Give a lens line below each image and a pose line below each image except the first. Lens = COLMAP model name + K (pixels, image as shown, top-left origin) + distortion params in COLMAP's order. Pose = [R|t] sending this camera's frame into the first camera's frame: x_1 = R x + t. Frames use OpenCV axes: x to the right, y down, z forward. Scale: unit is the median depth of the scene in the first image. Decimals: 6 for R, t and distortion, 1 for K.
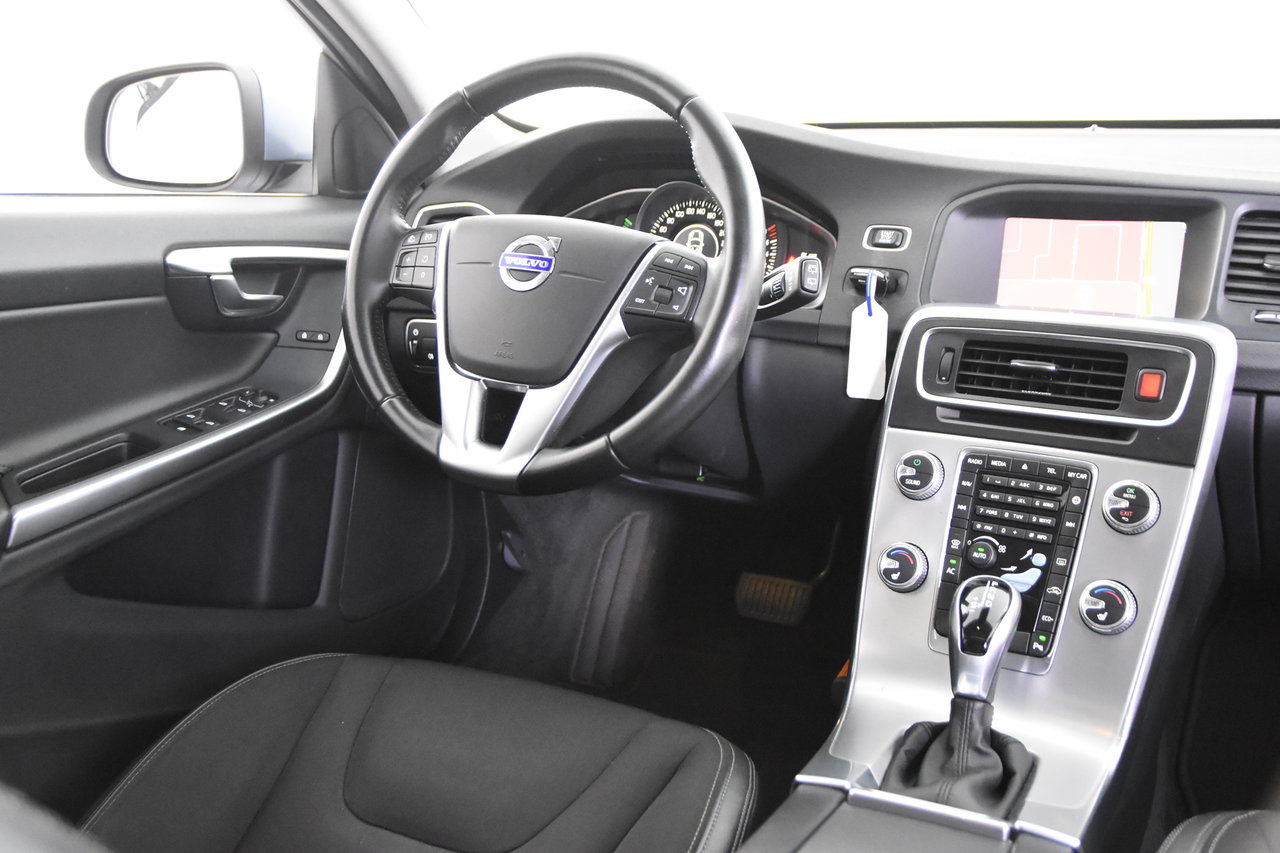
lens RADIAL K [[1219.2, 0, 639.5], [0, 1219.2, 429.8], [0, 0, 1]] dist [-0.015037, 0.000000]
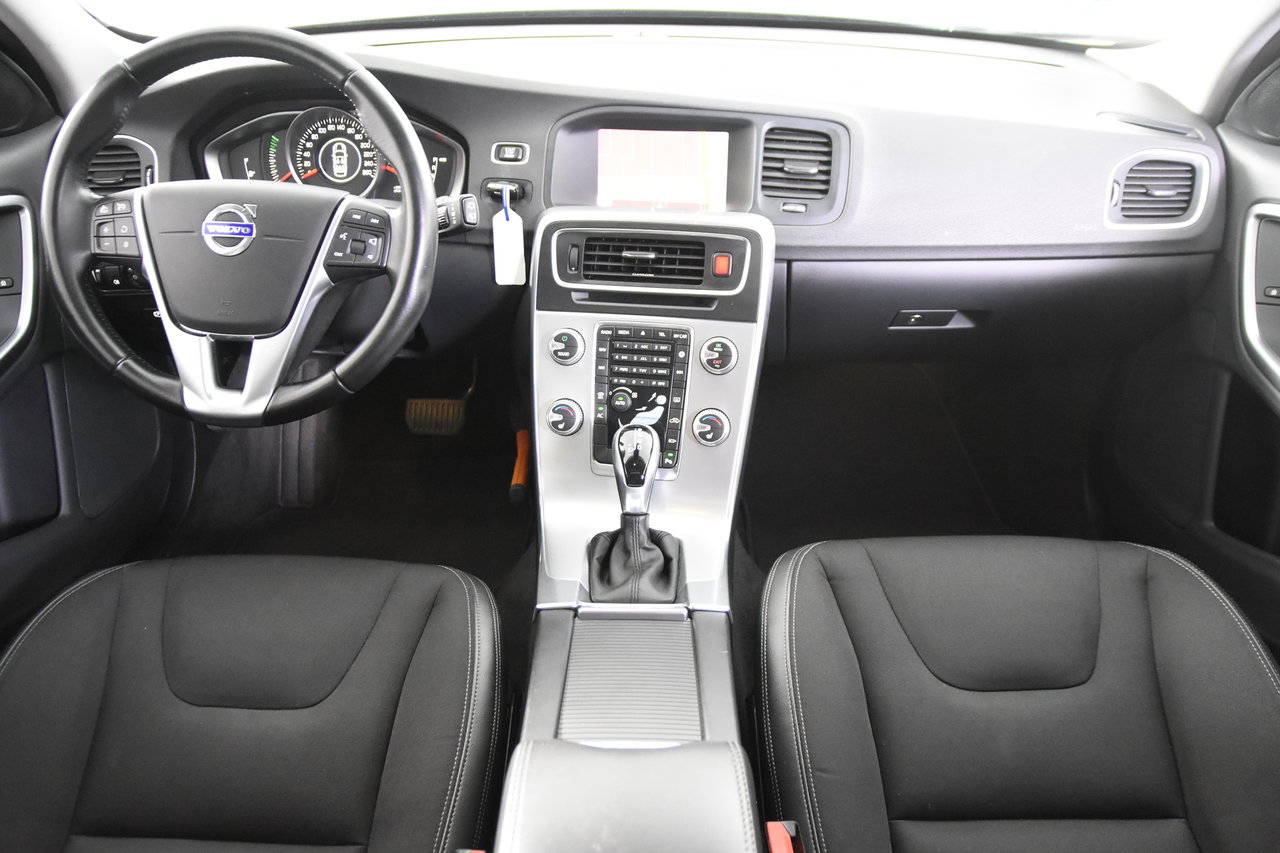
lens RADIAL K [[983.7, 0, 659.2], [0, 983.7, 427.6], [0, 0, 1]] dist [-0.120077, 0.087983]
pose [[0.905299, -0.197895, 0.375861, -0.101762], [0.096268, 0.957409, 0.272215, -0.164537], [-0.413723, -0.210253, 0.885792, -0.009032]]
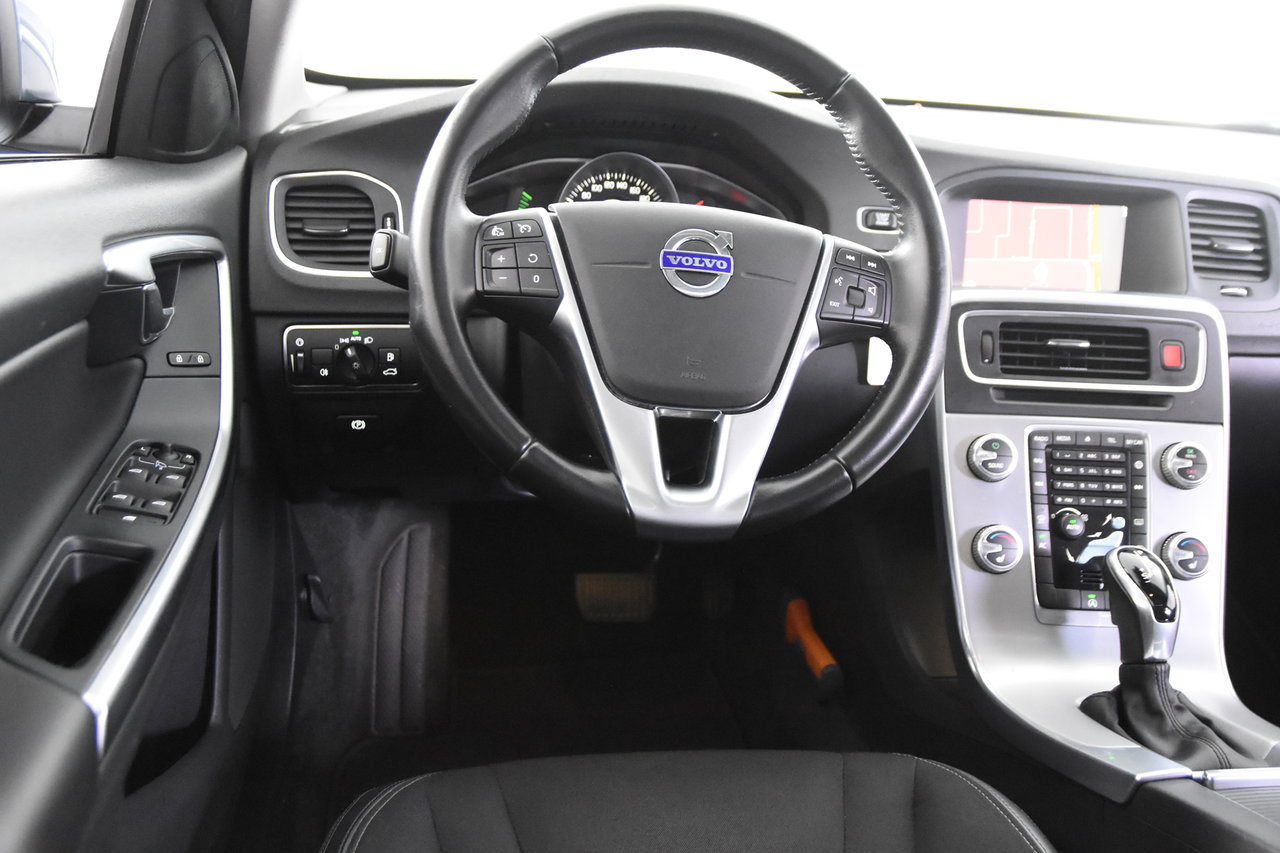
lens RADIAL K [[1219.2, 0, 667.8], [0, 1219.2, 439.7], [0, 0, 1]] dist [-0.015037, 0.000000]
pose [[0.812462, -0.114030, 0.571754, -0.592117], [0.079783, 0.993206, 0.084712, -0.088819], [-0.577529, -0.023209, 0.816040, 0.330363]]
